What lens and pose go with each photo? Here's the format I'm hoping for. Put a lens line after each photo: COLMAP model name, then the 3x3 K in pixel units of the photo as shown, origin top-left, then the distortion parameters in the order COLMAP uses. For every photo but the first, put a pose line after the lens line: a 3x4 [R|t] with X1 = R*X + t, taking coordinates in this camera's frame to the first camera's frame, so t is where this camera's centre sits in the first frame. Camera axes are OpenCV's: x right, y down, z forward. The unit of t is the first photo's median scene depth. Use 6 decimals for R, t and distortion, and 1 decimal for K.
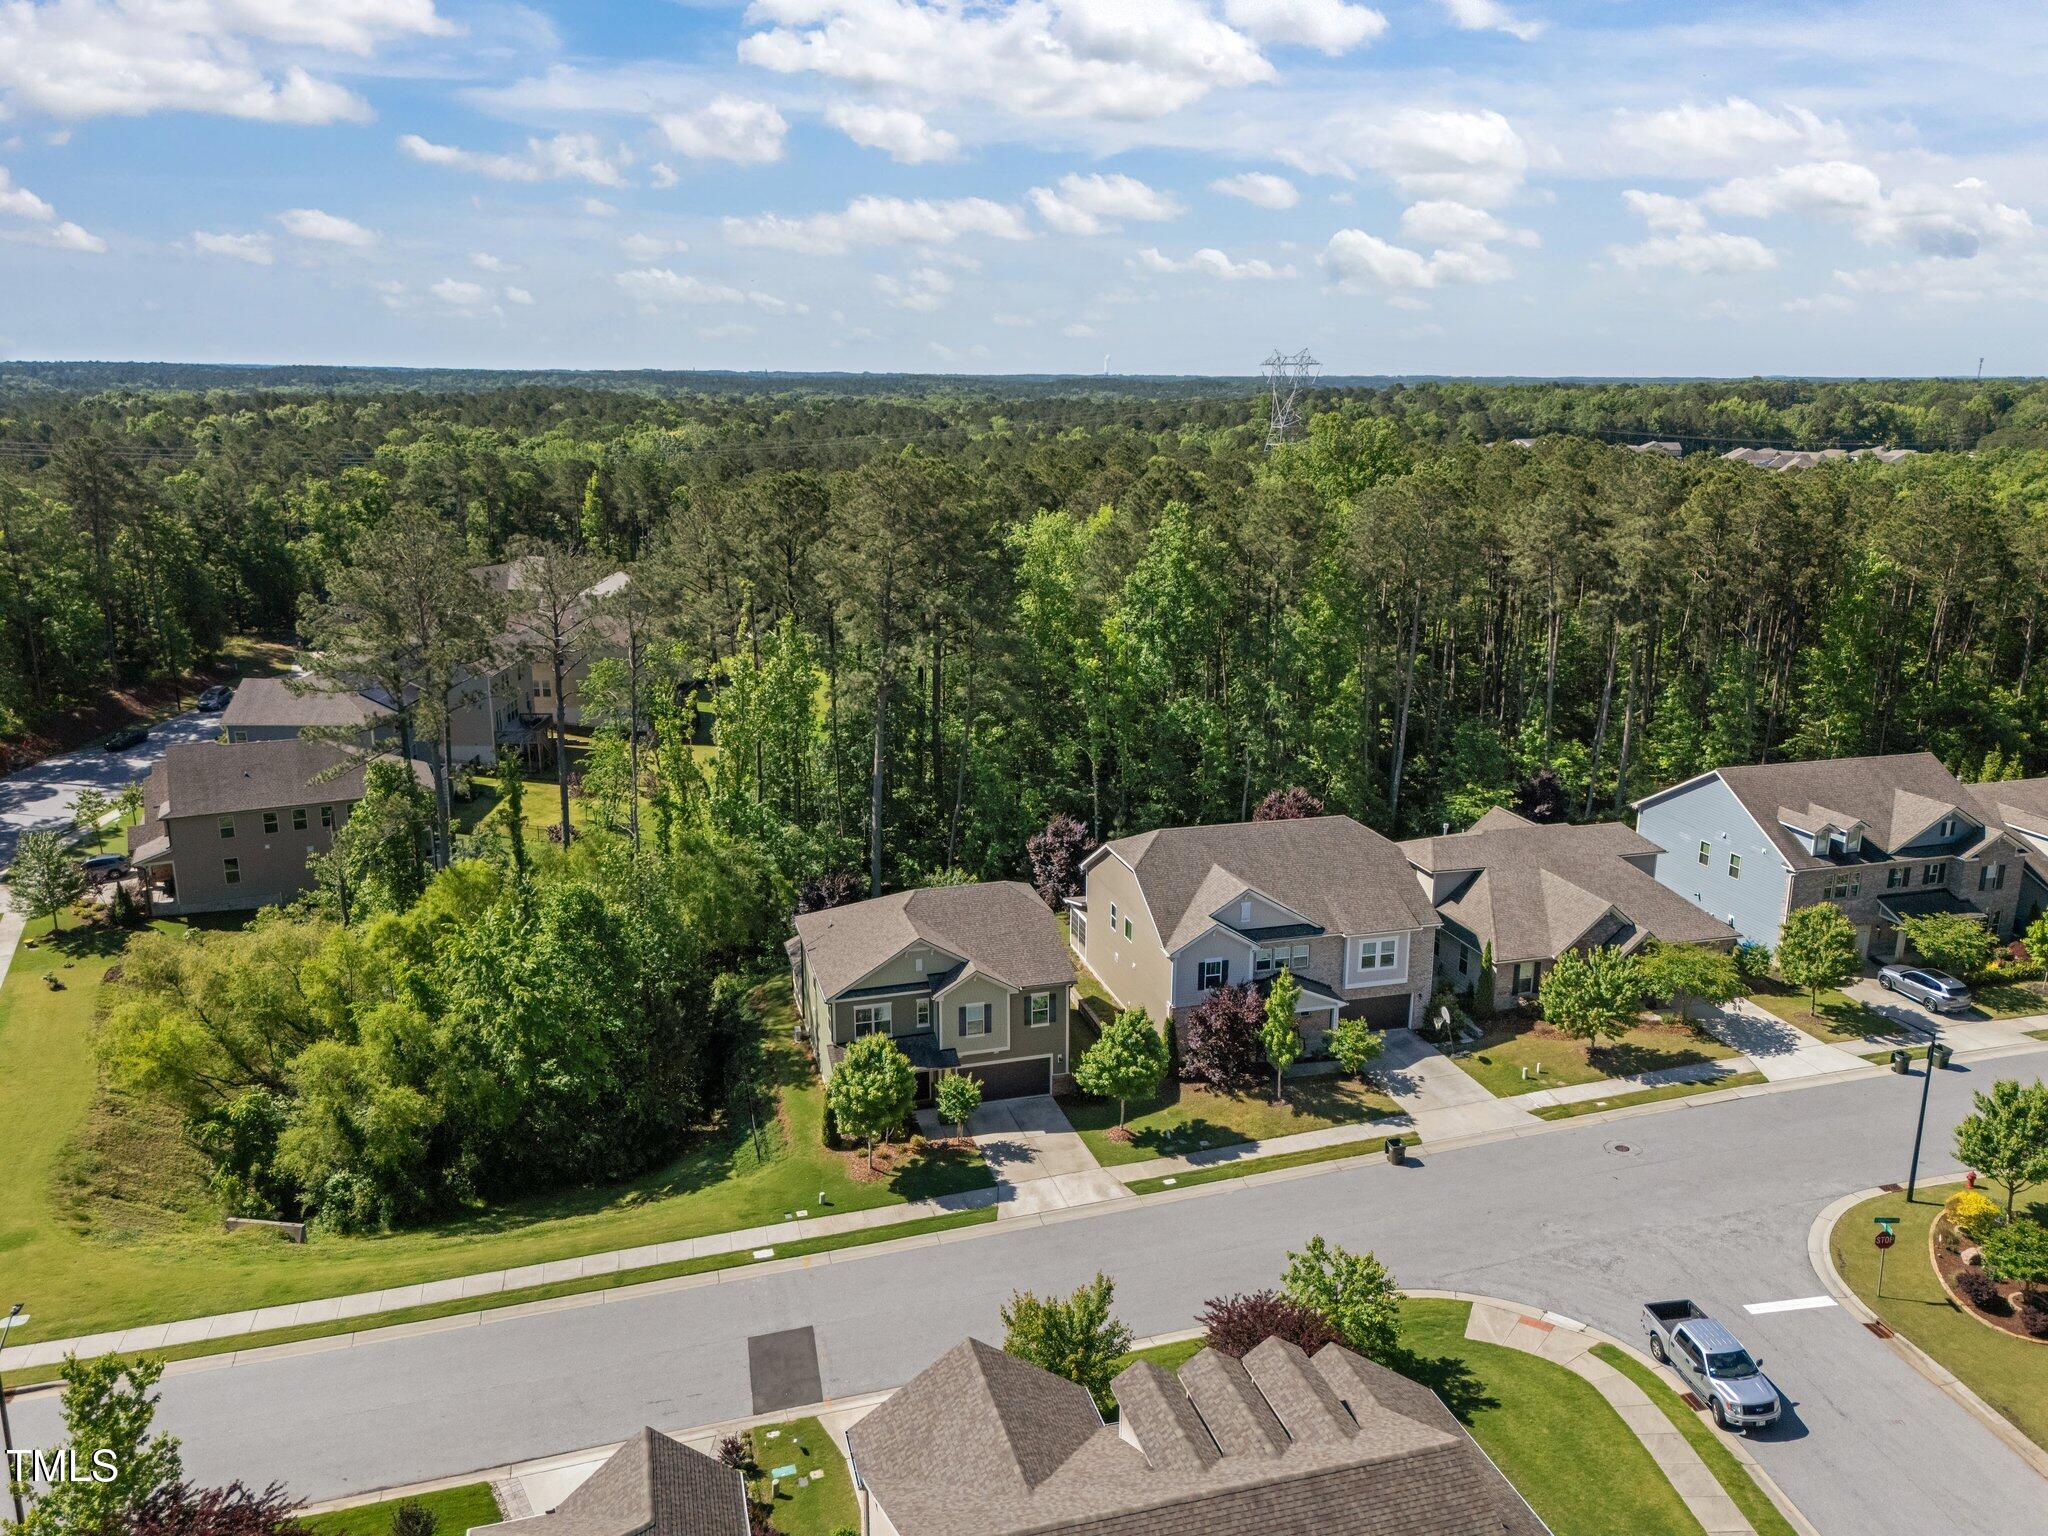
lens RADIAL K [[1517.3, 0, 1020.0], [0, 1517.3, 748.3], [0, 0, 1]] dist [0.072691, -0.067436]
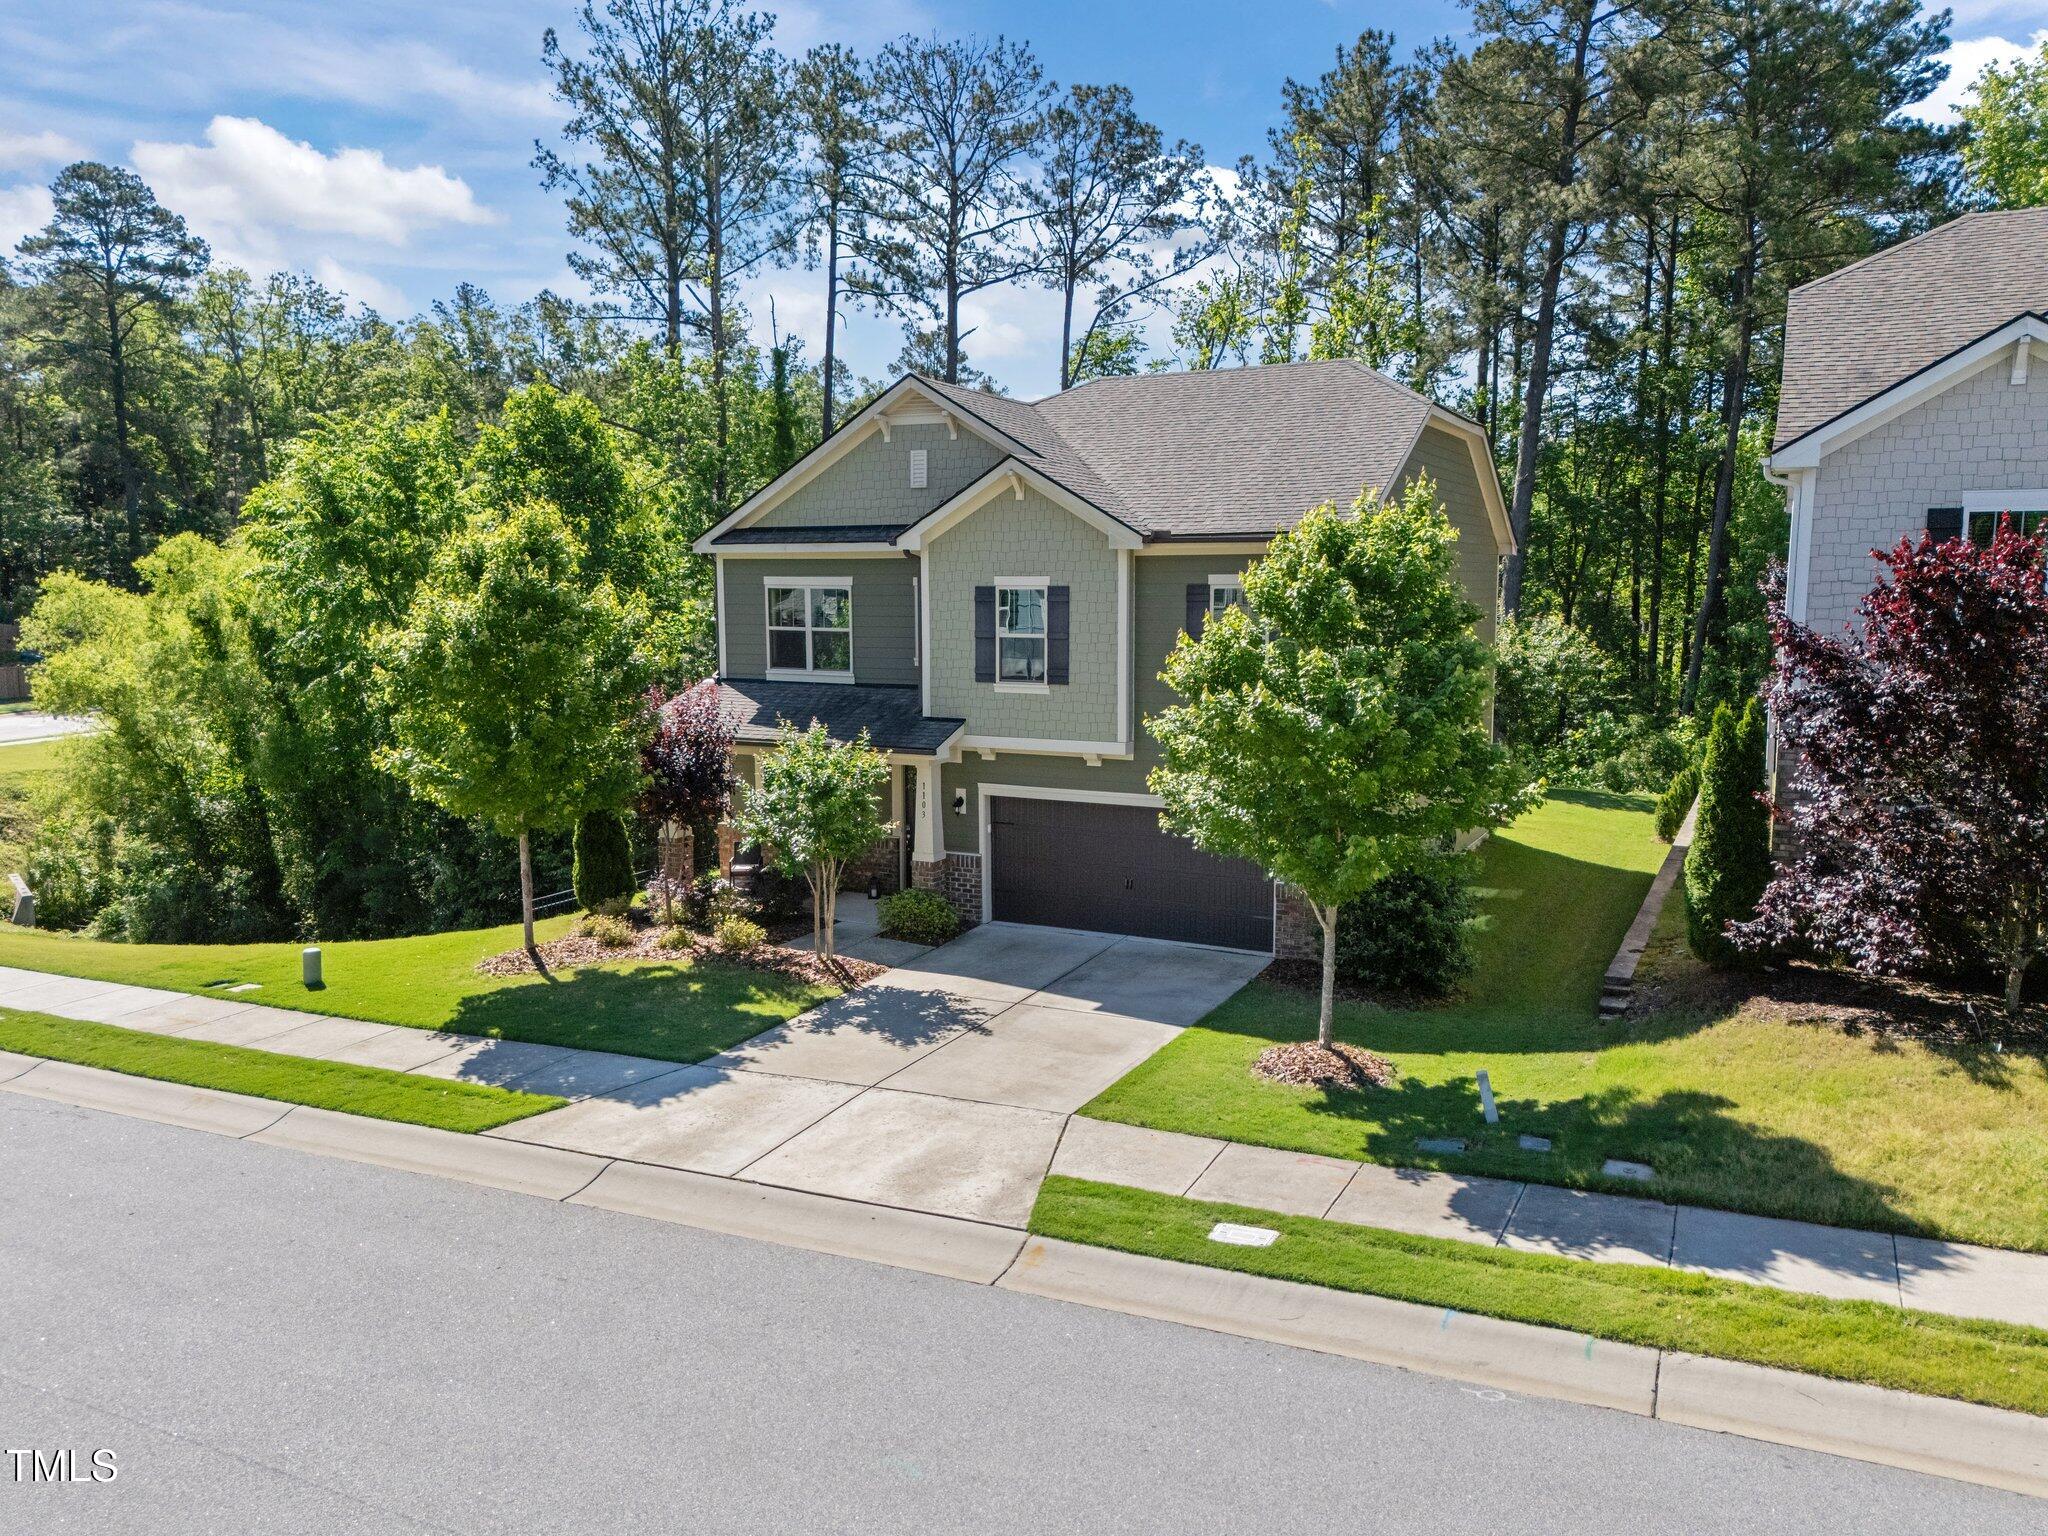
lens RADIAL K [[1517.3, 0, 1020.0], [0, 1517.3, 748.3], [0, 0, 1]] dist [0.072691, -0.067436]
pose [[0.745487, 0.078322, -0.661902, 0.189440], [-0.158292, 0.985464, -0.061673, 0.232632], [0.647451, 0.150751, 0.747049, 0.804861]]
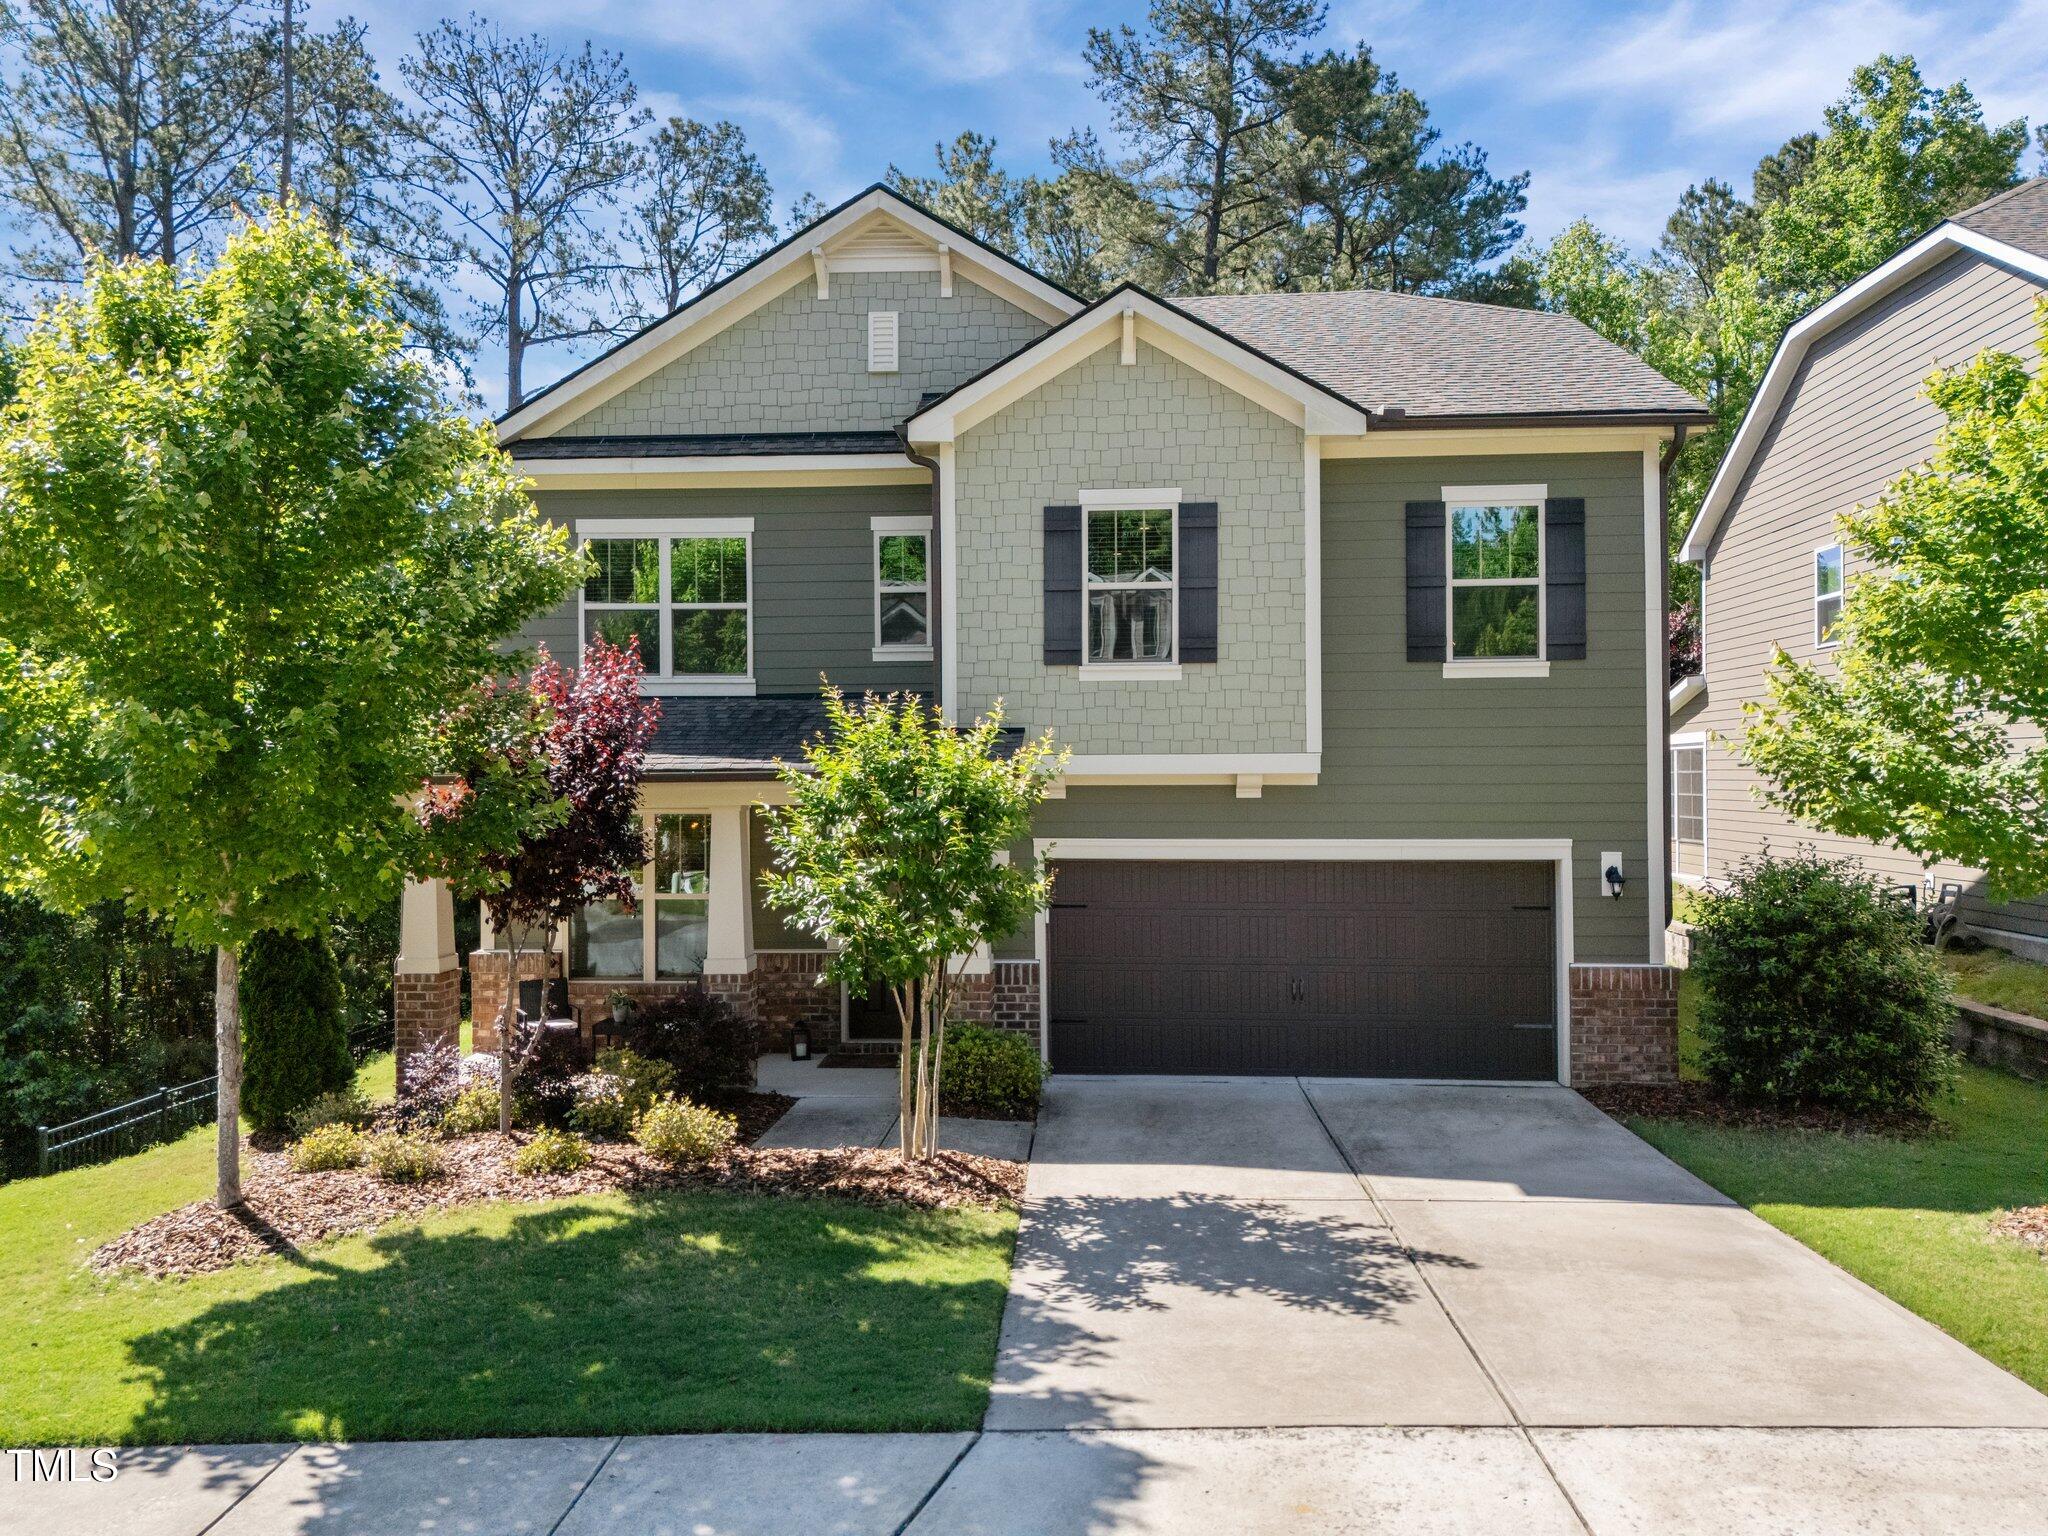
lens RADIAL K [[1517.3, 0, 1020.0], [0, 1517.3, 748.3], [0, 0, 1]] dist [0.072691, -0.067436]
pose [[0.945397, -0.004718, -0.325885, 0.020546], [-0.077392, 0.968046, -0.238530, 0.257872], [0.316598, 0.250726, 0.914824, 0.865331]]
